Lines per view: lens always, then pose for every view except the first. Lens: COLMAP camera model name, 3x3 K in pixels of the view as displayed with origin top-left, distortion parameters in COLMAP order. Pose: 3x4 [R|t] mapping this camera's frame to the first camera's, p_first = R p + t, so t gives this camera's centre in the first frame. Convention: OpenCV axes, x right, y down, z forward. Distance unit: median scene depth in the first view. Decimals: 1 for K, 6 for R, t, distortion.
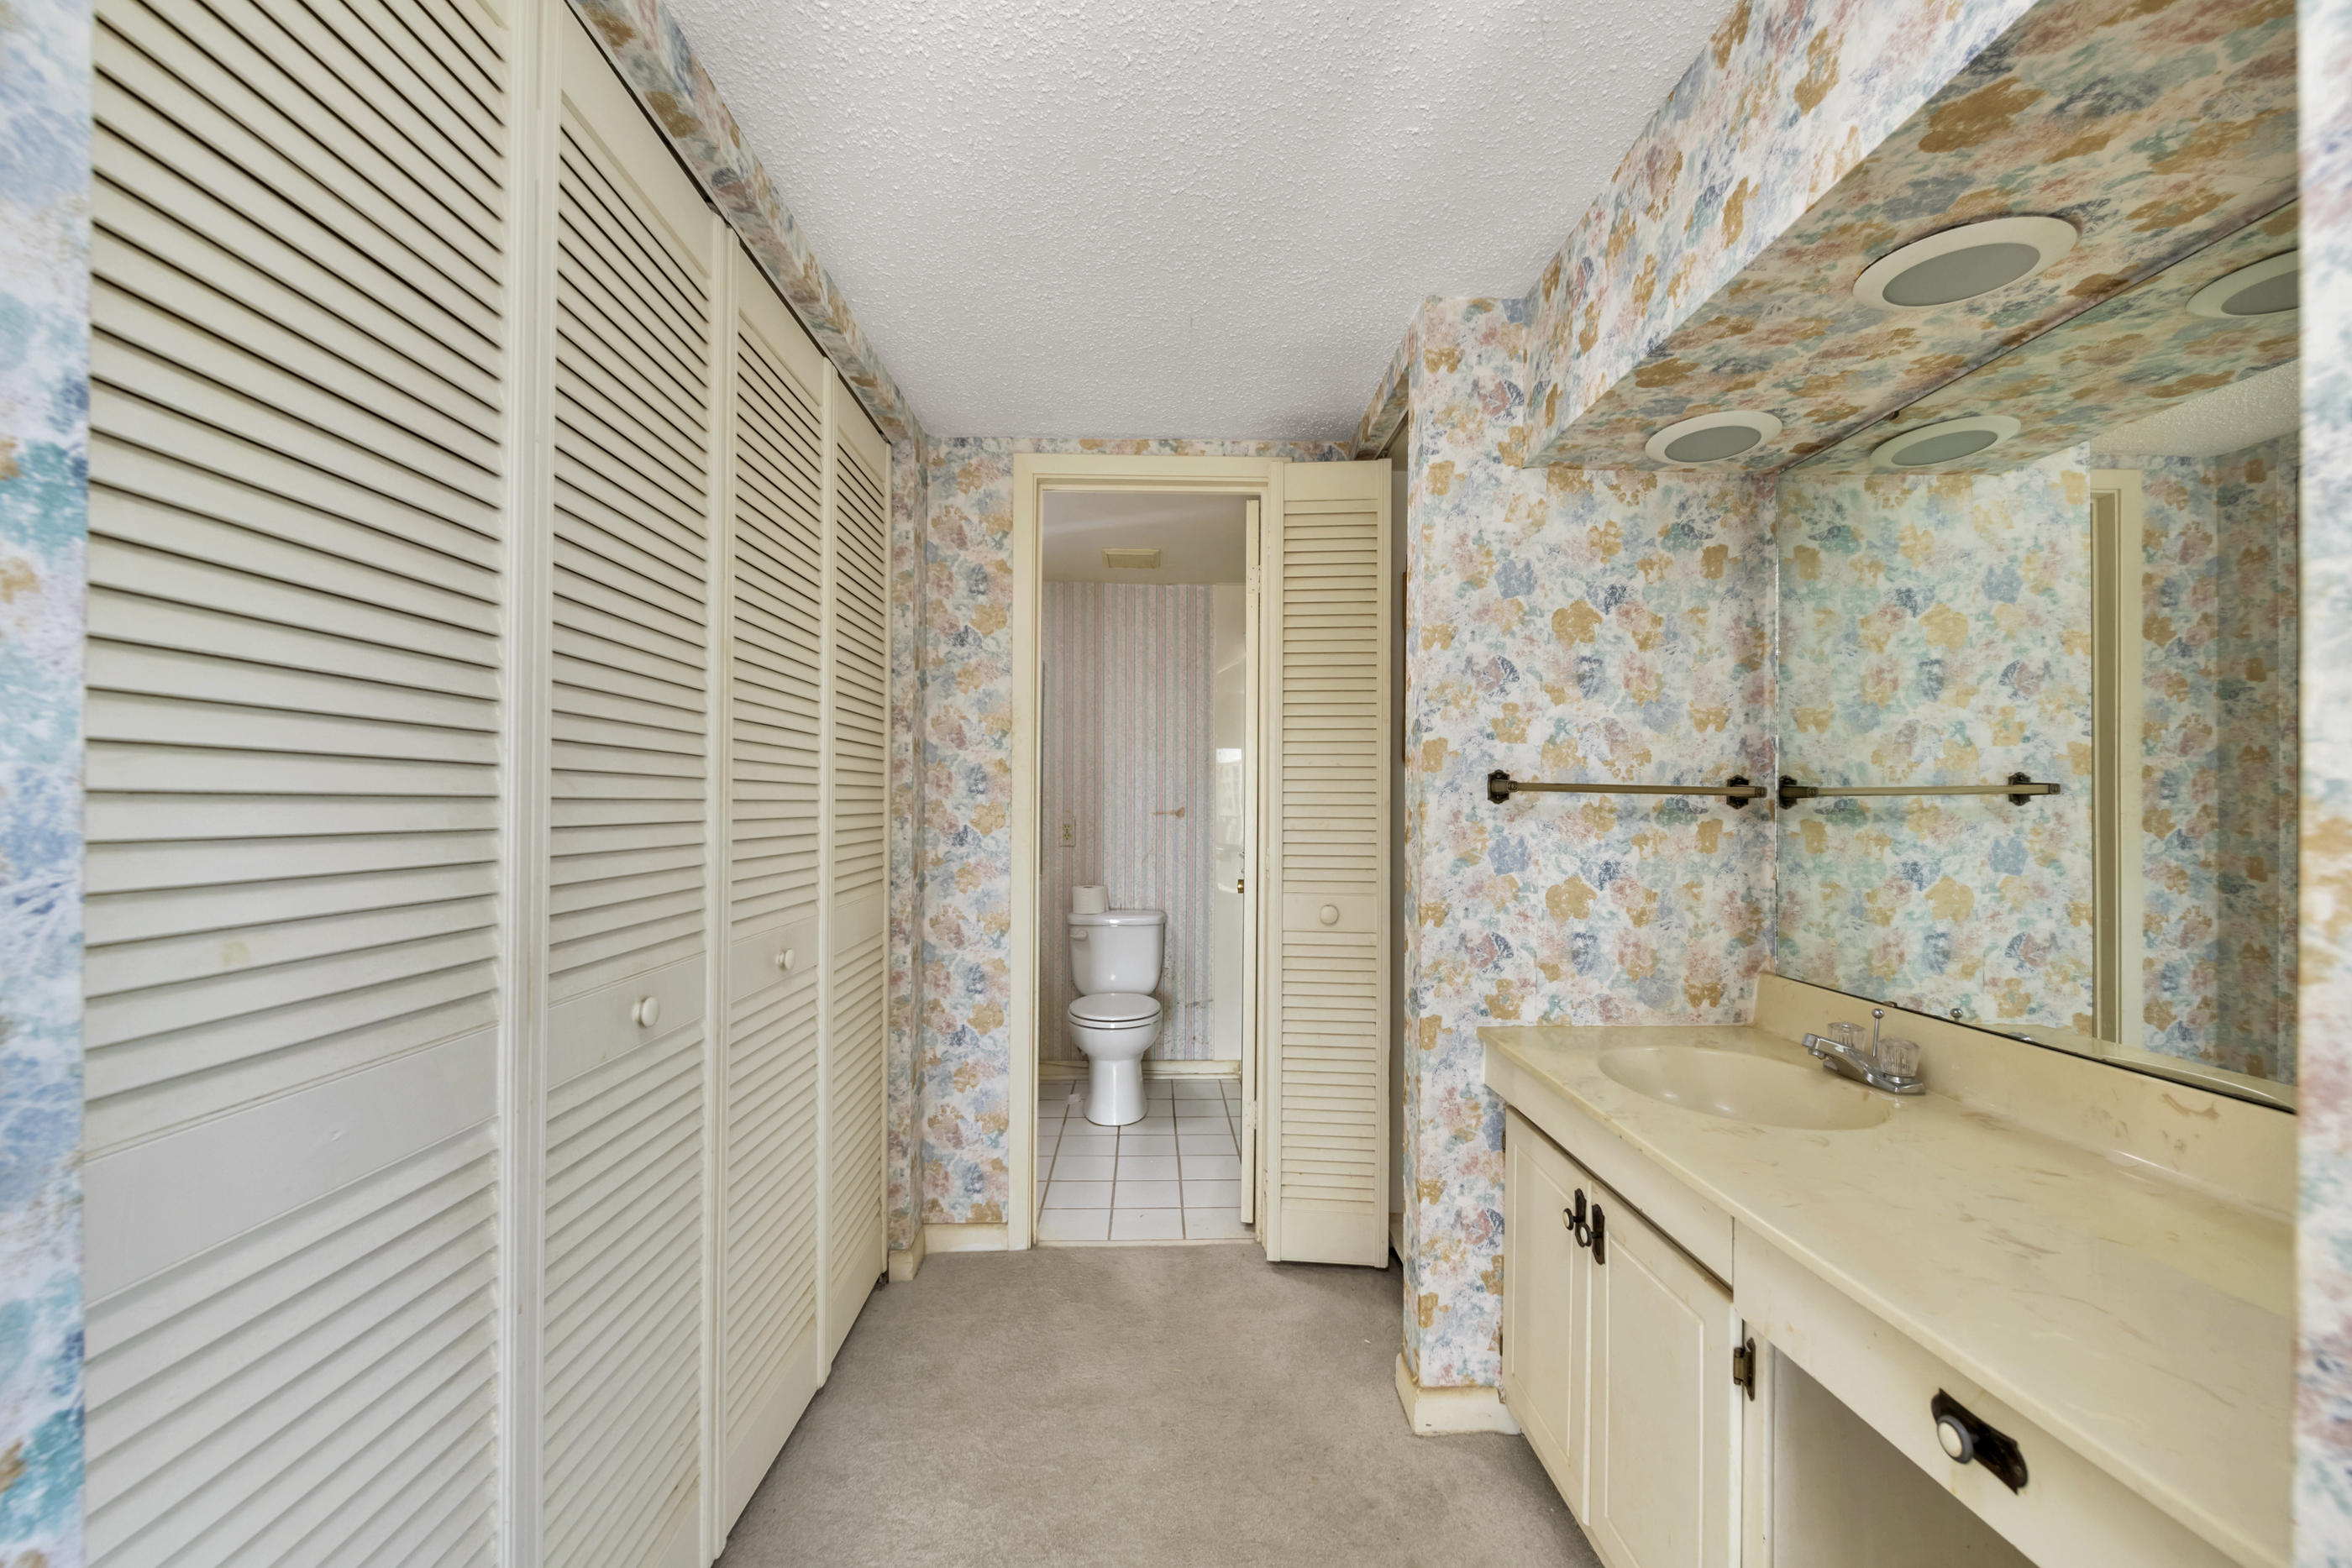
lens RADIAL K [[969.0, 0, 1175.7], [0, 969.0, 793.1], [0, 0, 1]] dist [0.000665, -0.002384]
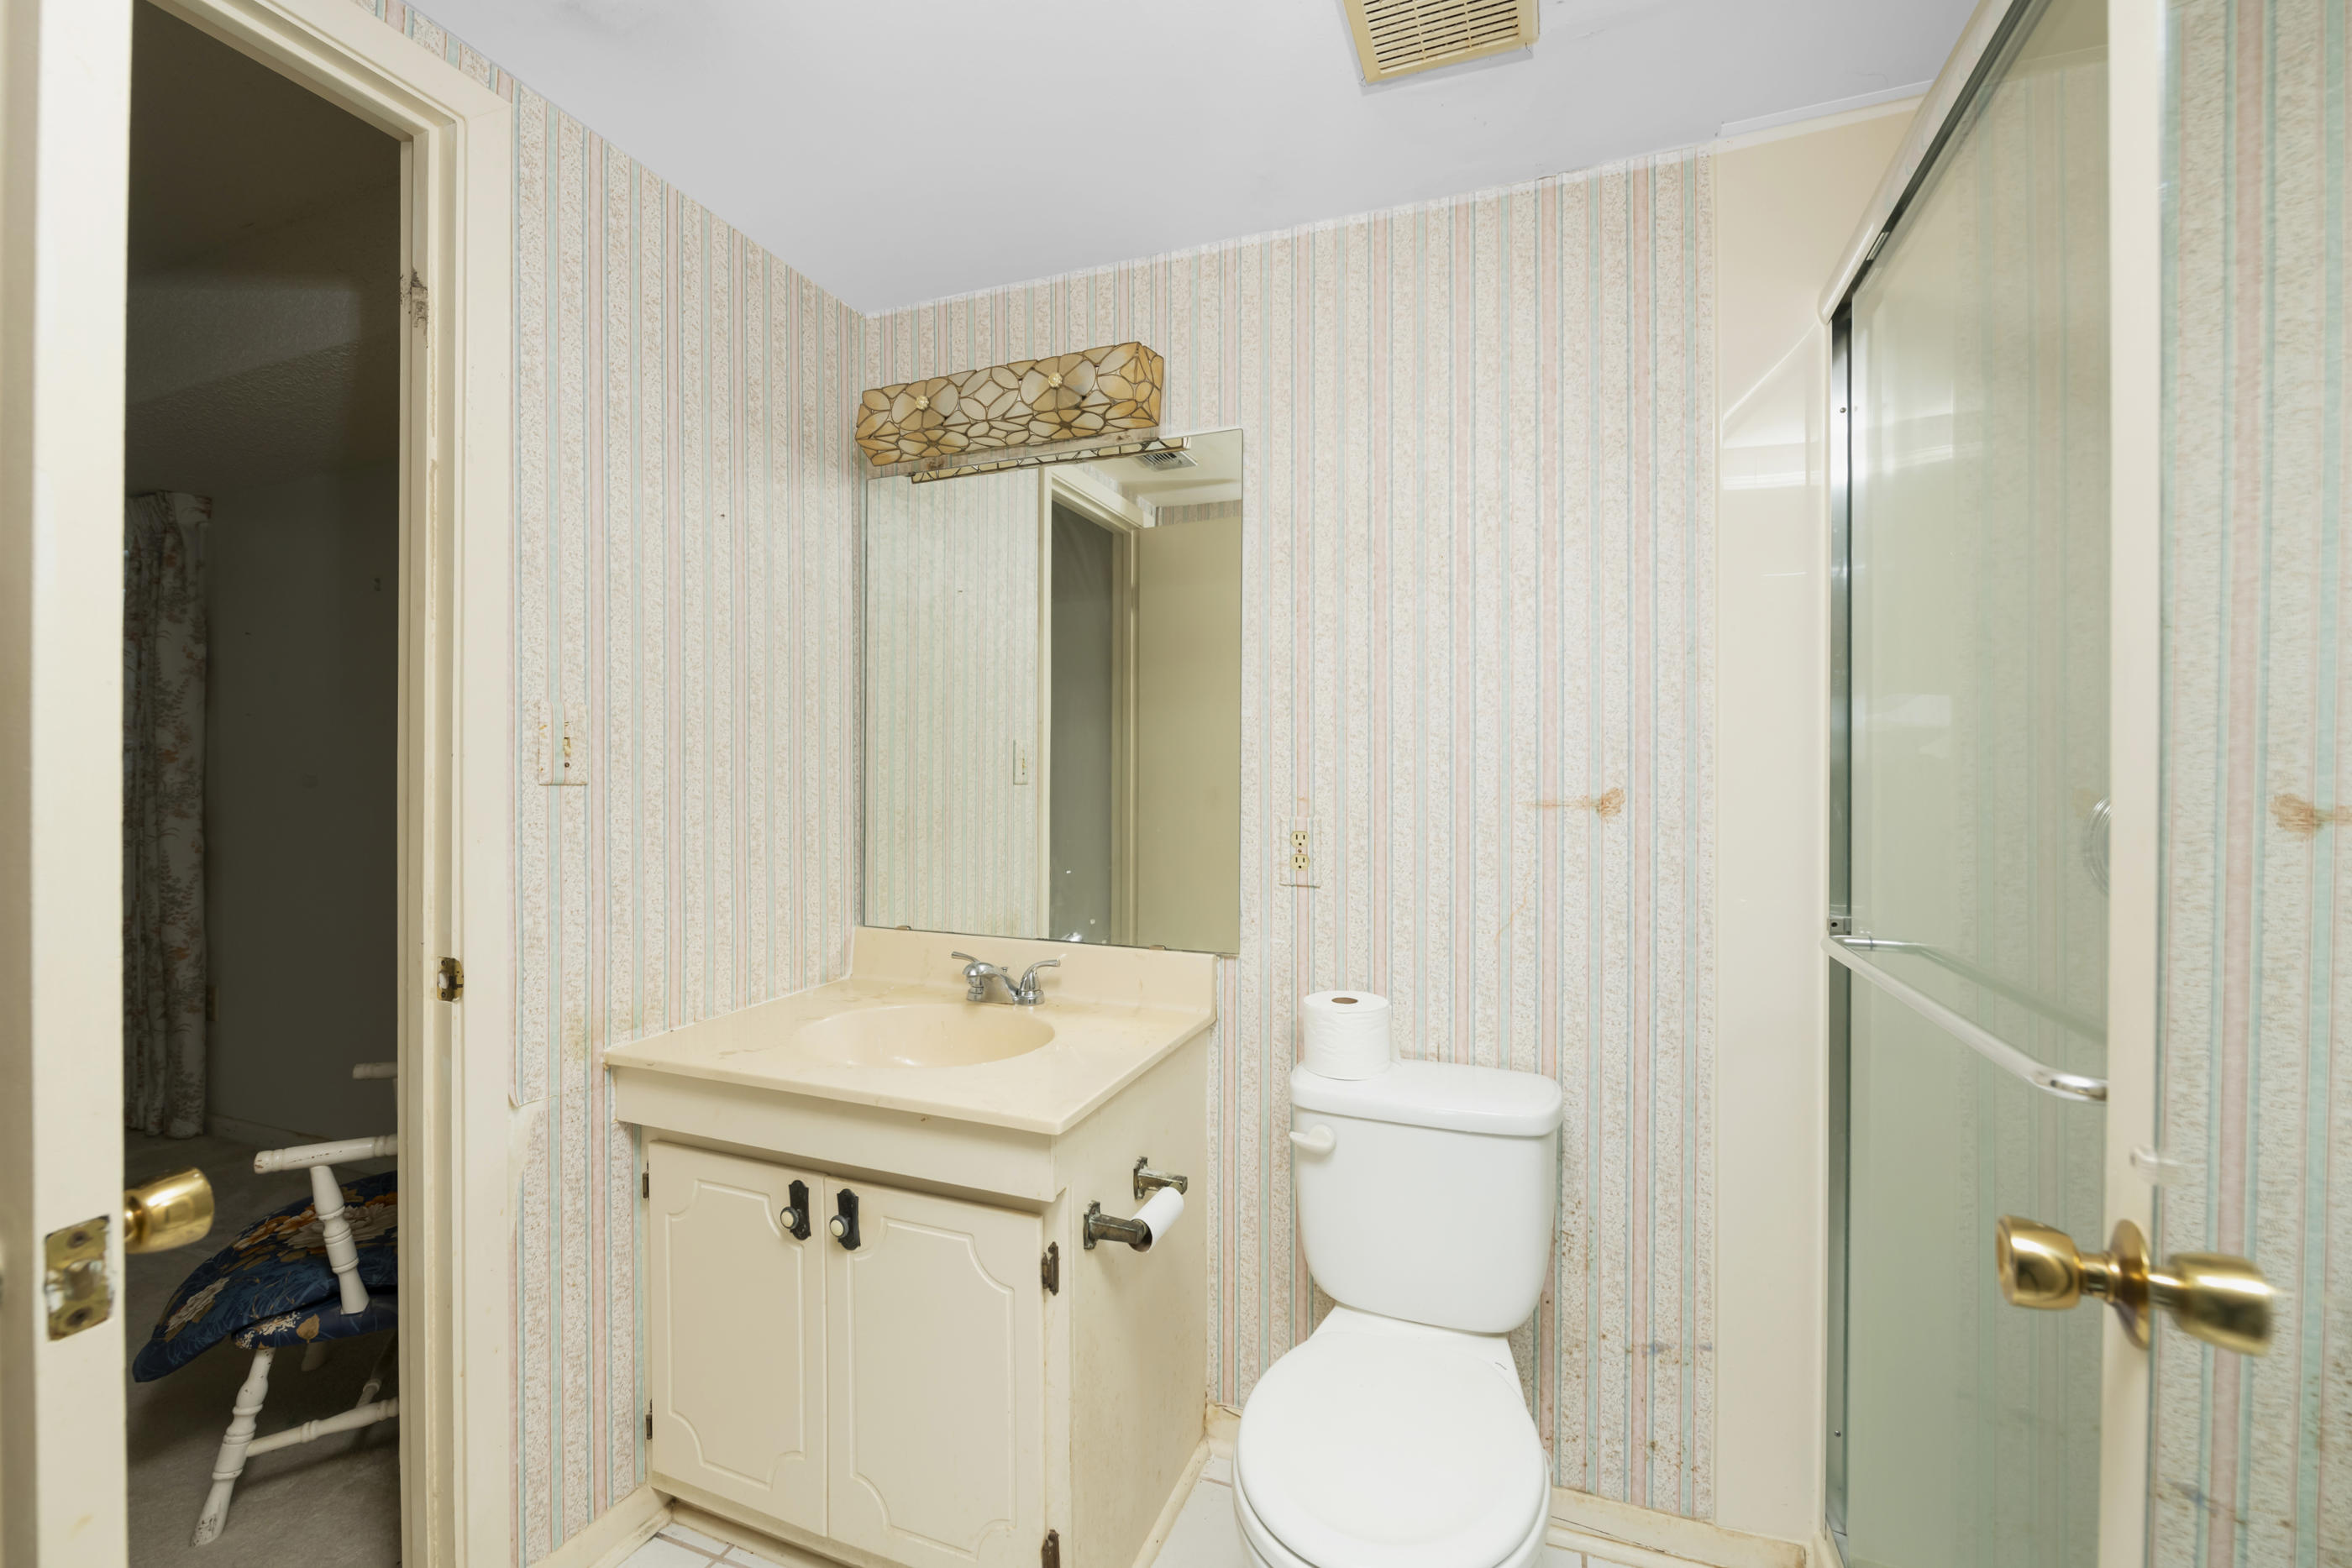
lens RADIAL K [[969.0, 0, 1181.3], [0, 969.0, 785.5], [0, 0, 1]] dist [0.000665, -0.002384]
pose [[0.923713, -0.002498, -0.383077, -0.003864], [0.006231, 0.999944, 0.008505, 0.009628], [0.383035, -0.010243, 0.923677, 0.612379]]
